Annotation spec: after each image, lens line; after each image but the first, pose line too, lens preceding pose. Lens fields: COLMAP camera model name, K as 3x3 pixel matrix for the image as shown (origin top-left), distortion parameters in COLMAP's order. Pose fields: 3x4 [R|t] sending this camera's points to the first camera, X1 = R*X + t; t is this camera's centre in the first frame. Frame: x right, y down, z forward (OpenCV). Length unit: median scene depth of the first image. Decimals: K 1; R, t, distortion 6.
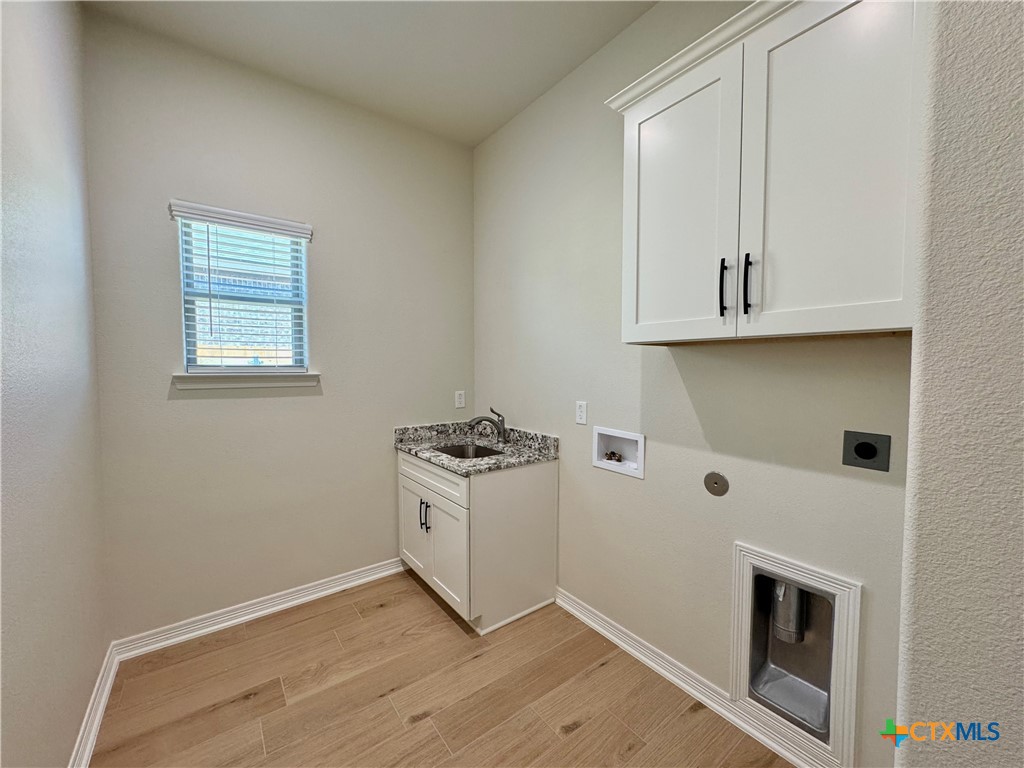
lens RADIAL K [[407.7, 0, 510.9], [0, 407.7, 384.0], [0, 0, 1]] dist [-0.004146, 0.000832]
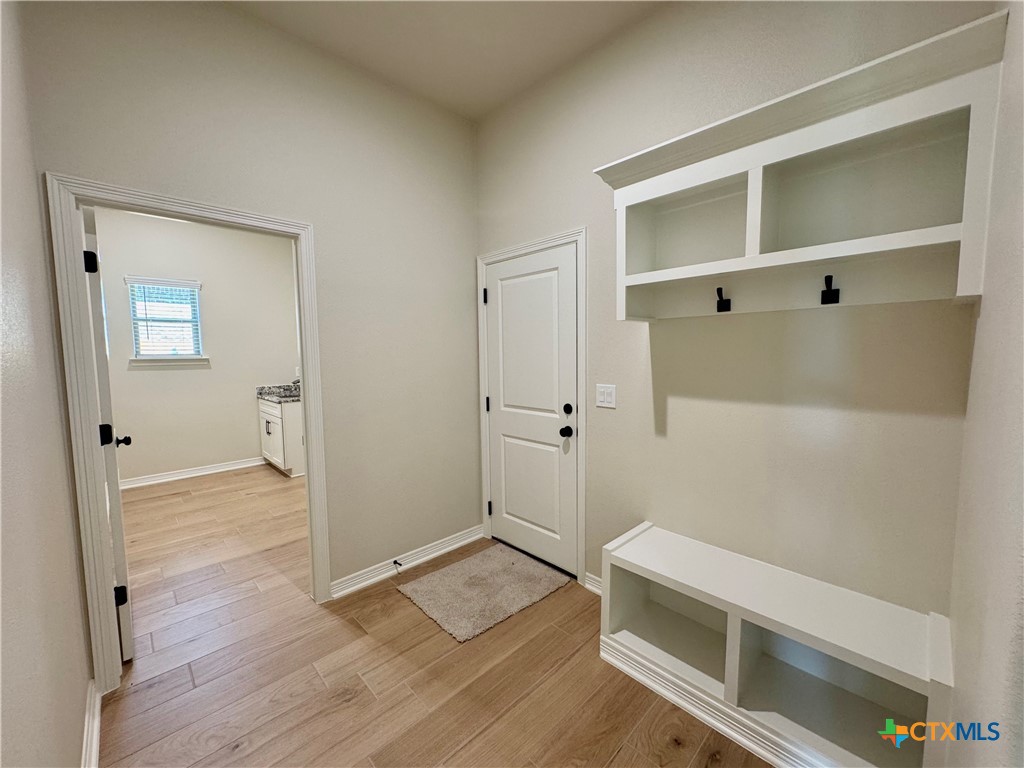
lens RADIAL K [[407.7, 0, 513.1], [0, 407.7, 385.2], [0, 0, 1]] dist [-0.004146, 0.000832]
pose [[0.992237, -0.022264, 0.122354, 0.742593], [0.017702, 0.999111, 0.038250, 0.056986], [-0.123097, -0.035787, 0.991749, -1.129161]]
